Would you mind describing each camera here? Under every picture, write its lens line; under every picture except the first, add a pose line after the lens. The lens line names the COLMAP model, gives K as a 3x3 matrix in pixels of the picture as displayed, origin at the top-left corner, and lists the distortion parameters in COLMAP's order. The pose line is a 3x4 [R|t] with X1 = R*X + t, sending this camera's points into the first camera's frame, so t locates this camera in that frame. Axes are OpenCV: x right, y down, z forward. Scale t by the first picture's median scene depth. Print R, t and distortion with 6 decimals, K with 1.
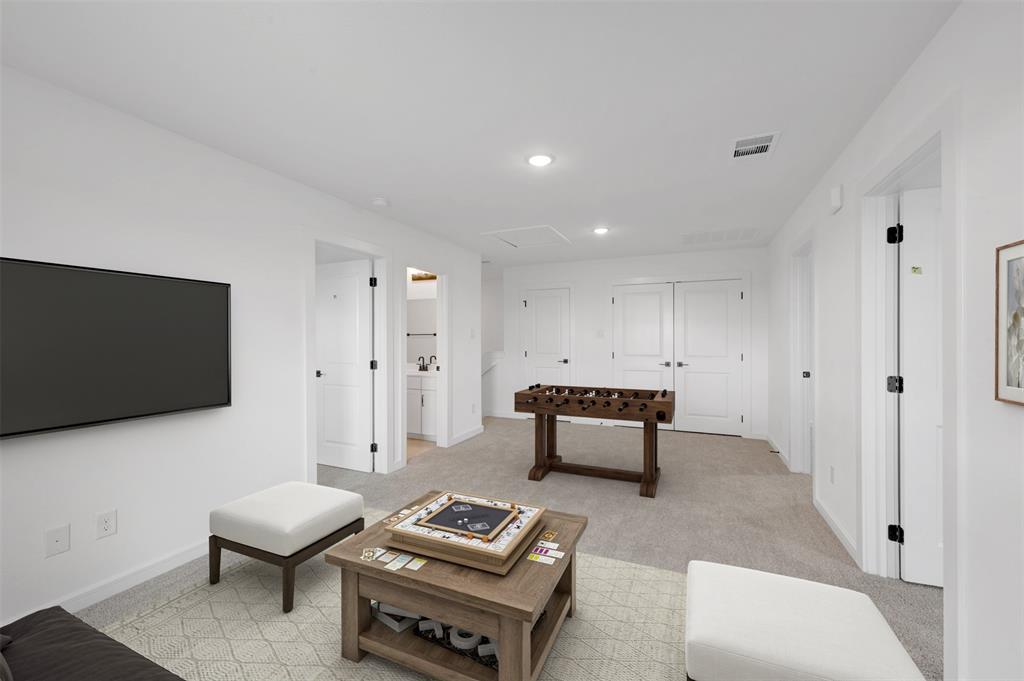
lens RADIAL K [[404.2, 0, 516.0], [0, 404.2, 342.4], [0, 0, 1]] dist [0.001026, 0.000030]
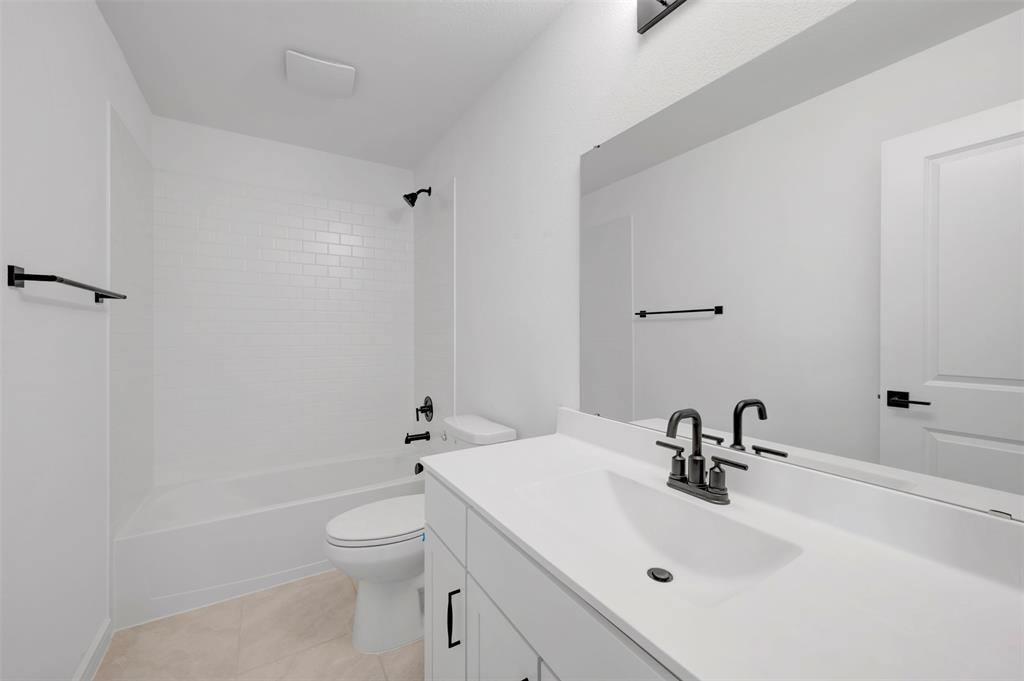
lens RADIAL K [[404.2, 0, 512.8], [0, 404.2, 337.4], [0, 0, 1]] dist [0.001026, 0.000030]
pose [[0.821718, 0.002753, -0.569888, -0.193844], [0.001283, 0.999977, 0.006681, 0.001436], [0.569893, -0.006222, 0.821695, 0.804857]]
